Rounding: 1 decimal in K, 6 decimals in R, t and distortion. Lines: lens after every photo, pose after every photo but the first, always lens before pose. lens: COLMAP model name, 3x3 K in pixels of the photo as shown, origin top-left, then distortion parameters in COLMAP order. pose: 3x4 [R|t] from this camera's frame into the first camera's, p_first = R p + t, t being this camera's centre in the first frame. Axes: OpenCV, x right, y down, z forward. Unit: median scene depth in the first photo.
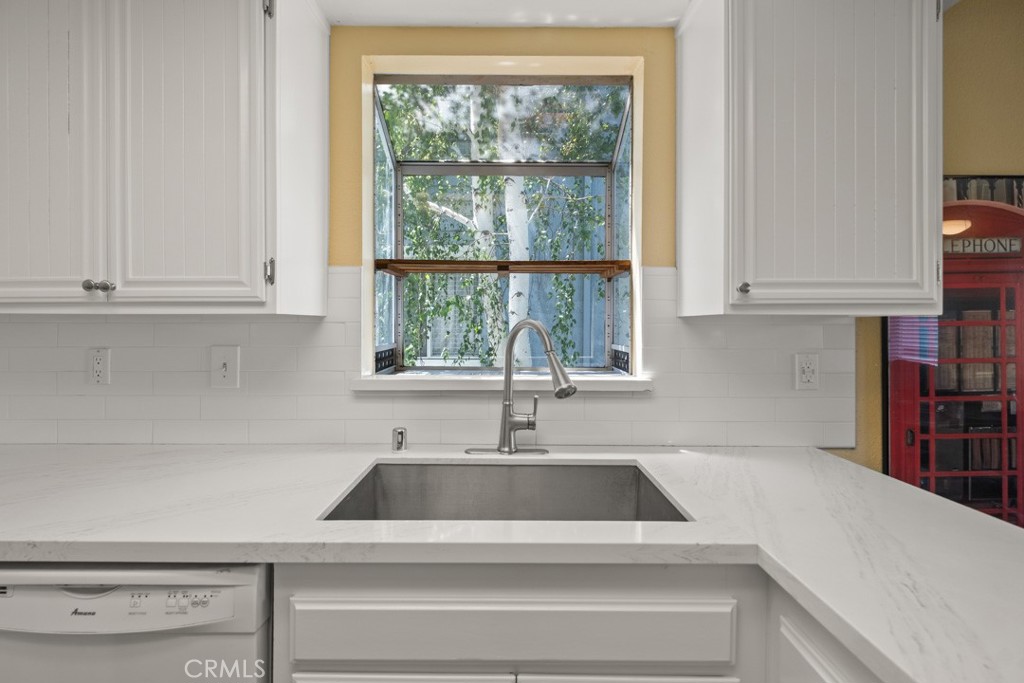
lens RADIAL K [[456.7, 0, 503.3], [0, 456.7, 328.6], [0, 0, 1]] dist [0.000715, -0.002285]
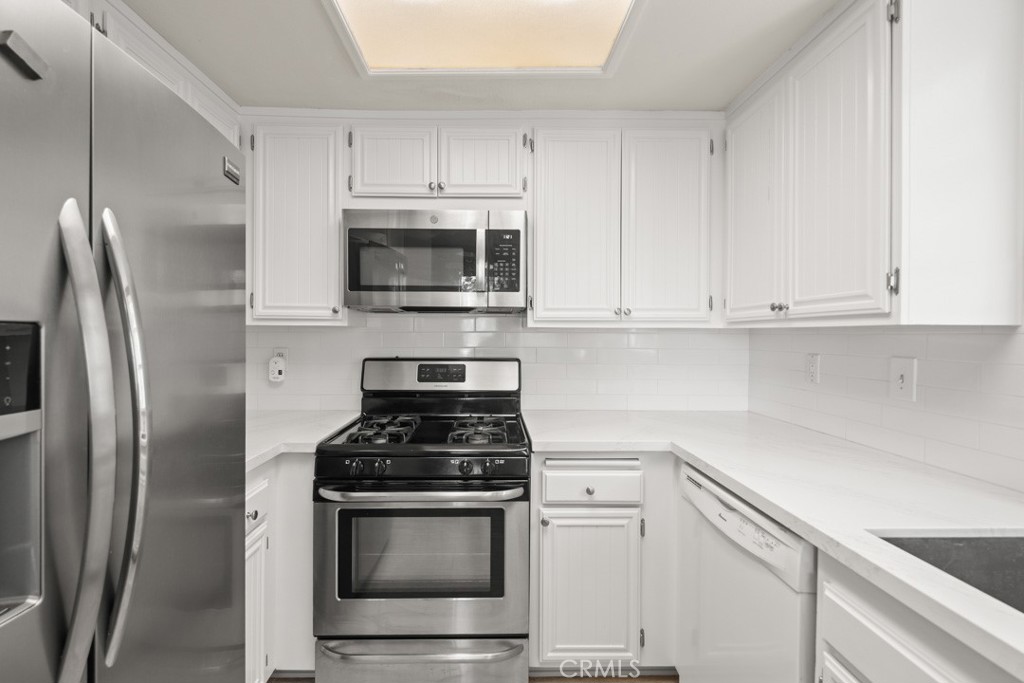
lens RADIAL K [[456.7, 0, 509.8], [0, 456.7, 341.5], [0, 0, 1]] dist [0.000715, -0.002285]
pose [[0.035486, 0.015743, -0.999246, 0.448444], [-0.014219, 0.999783, 0.015246, 0.000631], [0.999269, 0.013667, 0.035702, 0.141591]]
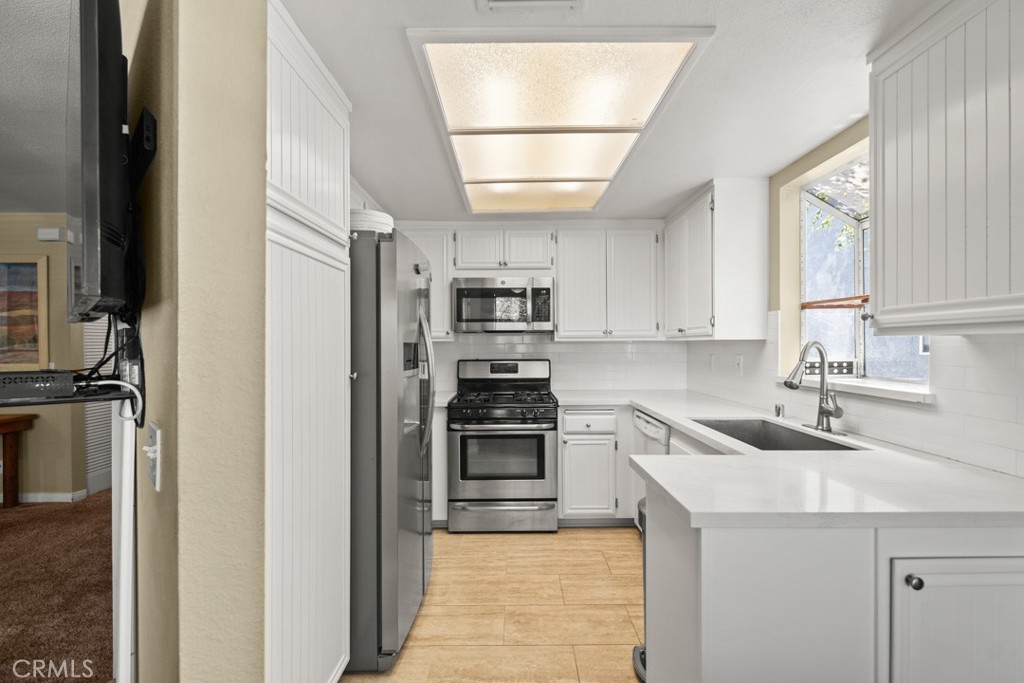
lens RADIAL K [[456.7, 0, 511.9], [0, 456.7, 347.4], [0, 0, 1]] dist [0.000715, -0.002285]
pose [[-0.005697, 0.005744, -0.999967, 1.828849], [-0.005000, 0.999971, 0.005772, -0.001141], [0.999971, 0.005033, -0.005669, -0.002808]]
